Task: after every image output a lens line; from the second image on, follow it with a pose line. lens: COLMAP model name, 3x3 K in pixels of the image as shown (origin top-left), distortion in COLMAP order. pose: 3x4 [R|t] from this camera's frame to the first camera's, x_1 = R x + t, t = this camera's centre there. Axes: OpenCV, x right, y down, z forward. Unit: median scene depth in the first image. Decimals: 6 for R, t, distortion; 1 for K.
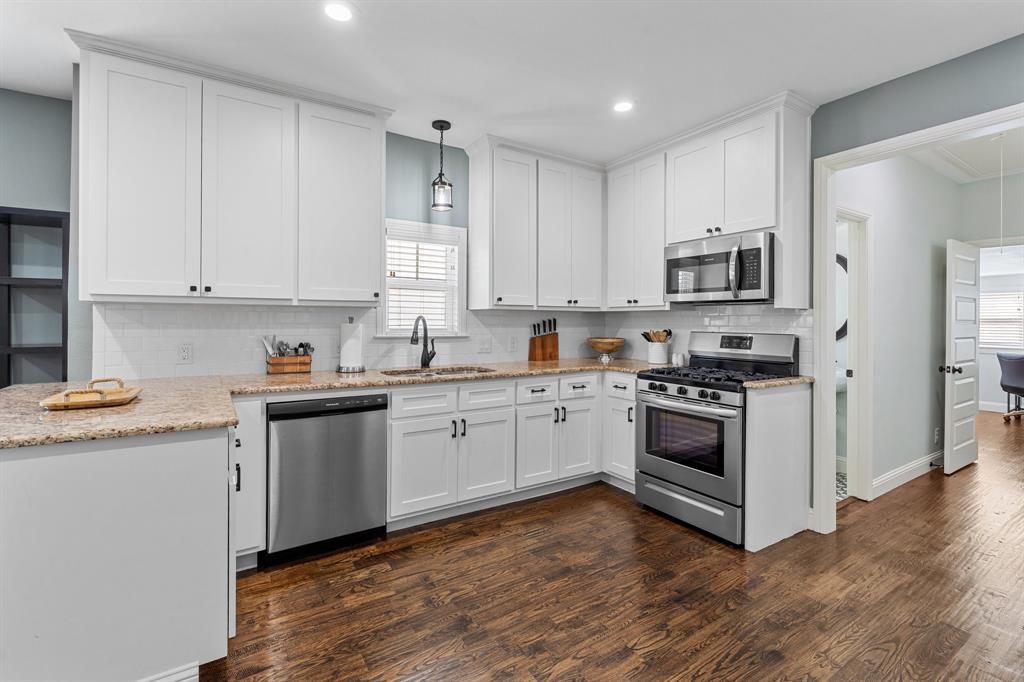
lens RADIAL K [[457.0, 0, 499.9], [0, 457.0, 321.5], [0, 0, 1]] dist [-0.004321, -0.000538]
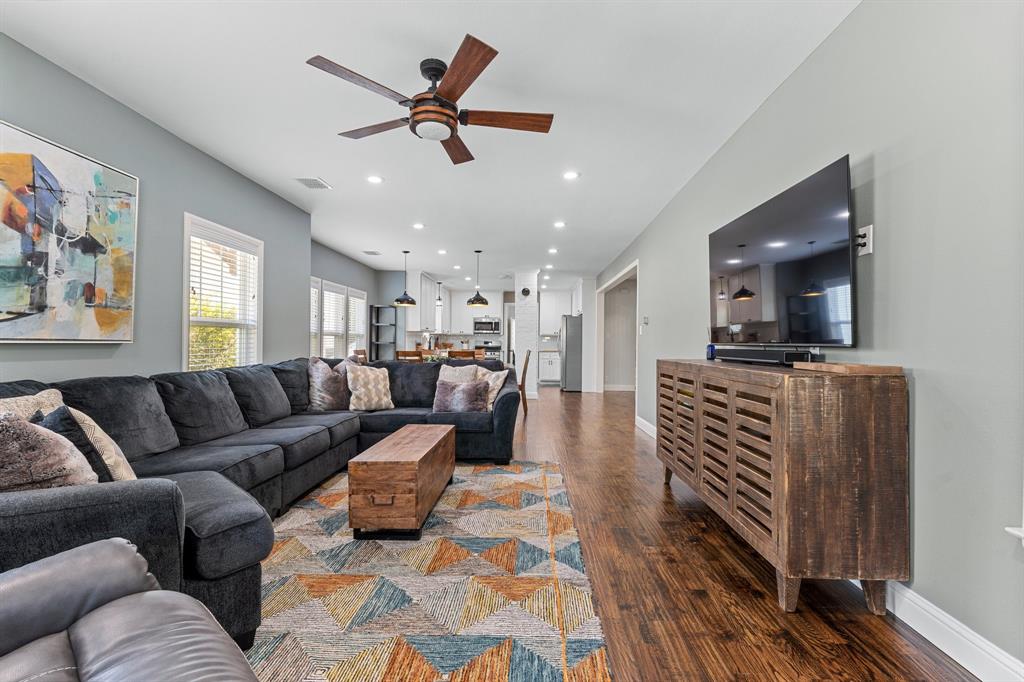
lens RADIAL K [[457.0, 0, 517.2], [0, 457.0, 342.9], [0, 0, 1]] dist [-0.004321, -0.000538]
pose [[0.552113, 0.000041, 0.833769, -2.934597], [-0.000454, 1.000000, 0.000252, 0.049144], [-0.833769, -0.000517, 0.552113, -1.584003]]
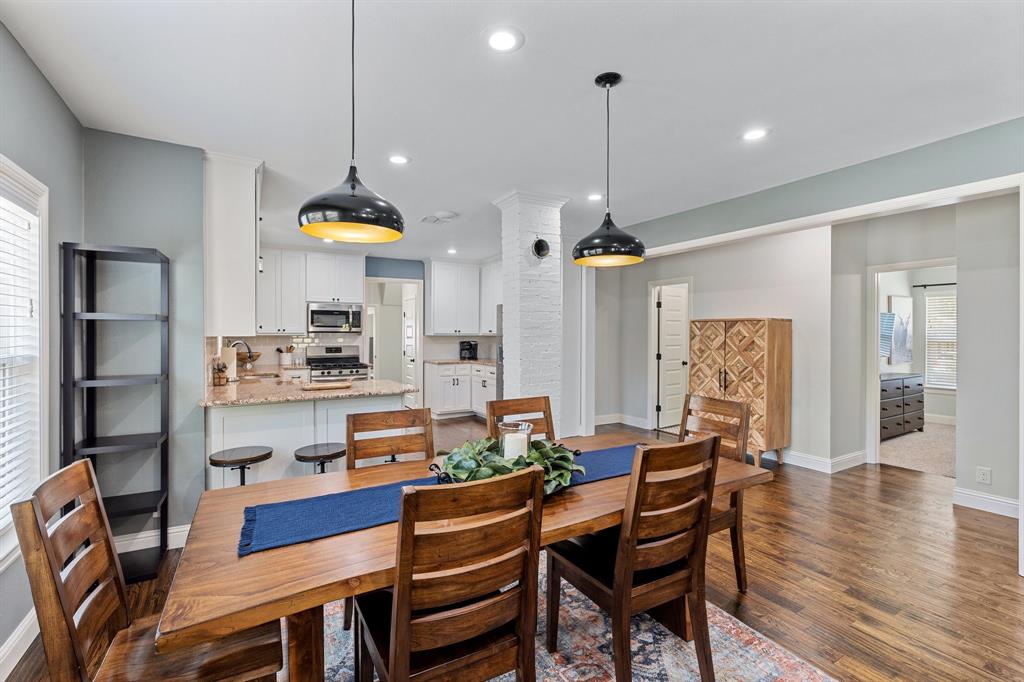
lens RADIAL K [[457.0, 0, 512.0], [0, 457.0, 337.8], [0, 0, 1]] dist [-0.004321, -0.000538]
pose [[0.036287, -0.012936, 0.999258, -1.725975], [0.003718, 0.999911, 0.012809, -0.040284], [-0.999335, 0.003251, 0.036331, 0.071140]]
